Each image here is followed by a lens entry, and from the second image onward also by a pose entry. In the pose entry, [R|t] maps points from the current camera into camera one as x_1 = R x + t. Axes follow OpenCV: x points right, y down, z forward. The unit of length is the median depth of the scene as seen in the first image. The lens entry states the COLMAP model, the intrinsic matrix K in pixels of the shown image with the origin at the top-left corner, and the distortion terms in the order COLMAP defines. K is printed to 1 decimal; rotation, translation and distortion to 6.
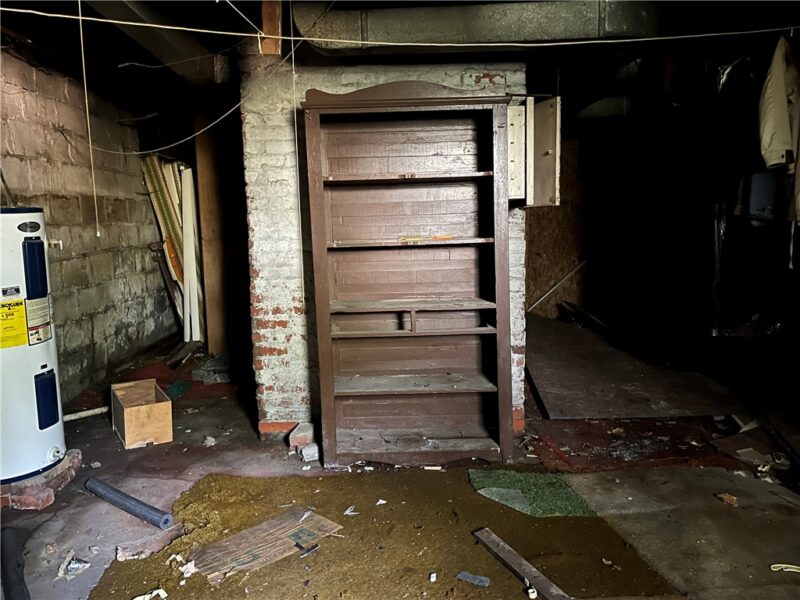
lens RADIAL K [[616.6, 0, 400.0], [0, 616.6, 300.0], [0, 0, 1]] dist [0.072074, -0.097099]
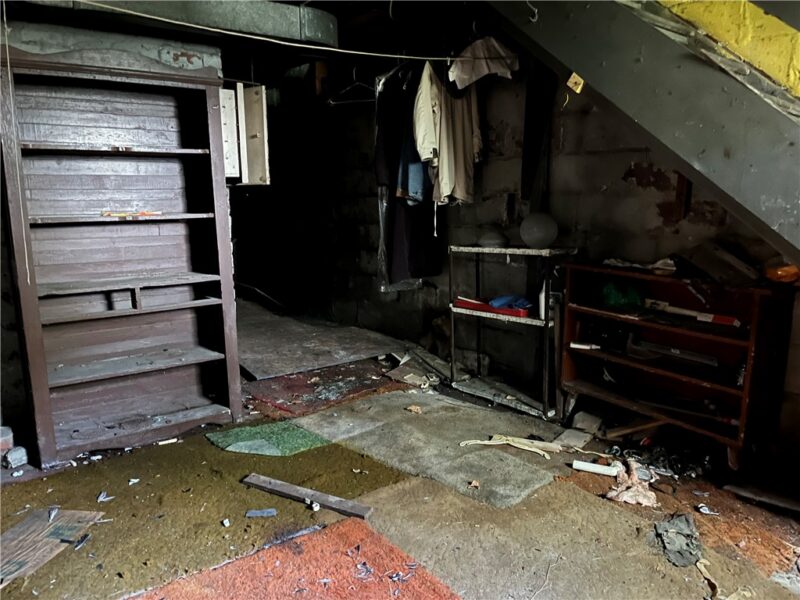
lens RADIAL K [[616.6, 0, 400.0], [0, 616.6, 300.0], [0, 0, 1]] dist [0.072074, -0.097099]
pose [[0.808416, -0.082569, 0.582792, -0.211111], [0.066029, 0.996584, 0.049604, 0.015031], [-0.584897, -0.001620, 0.811106, -0.044228]]
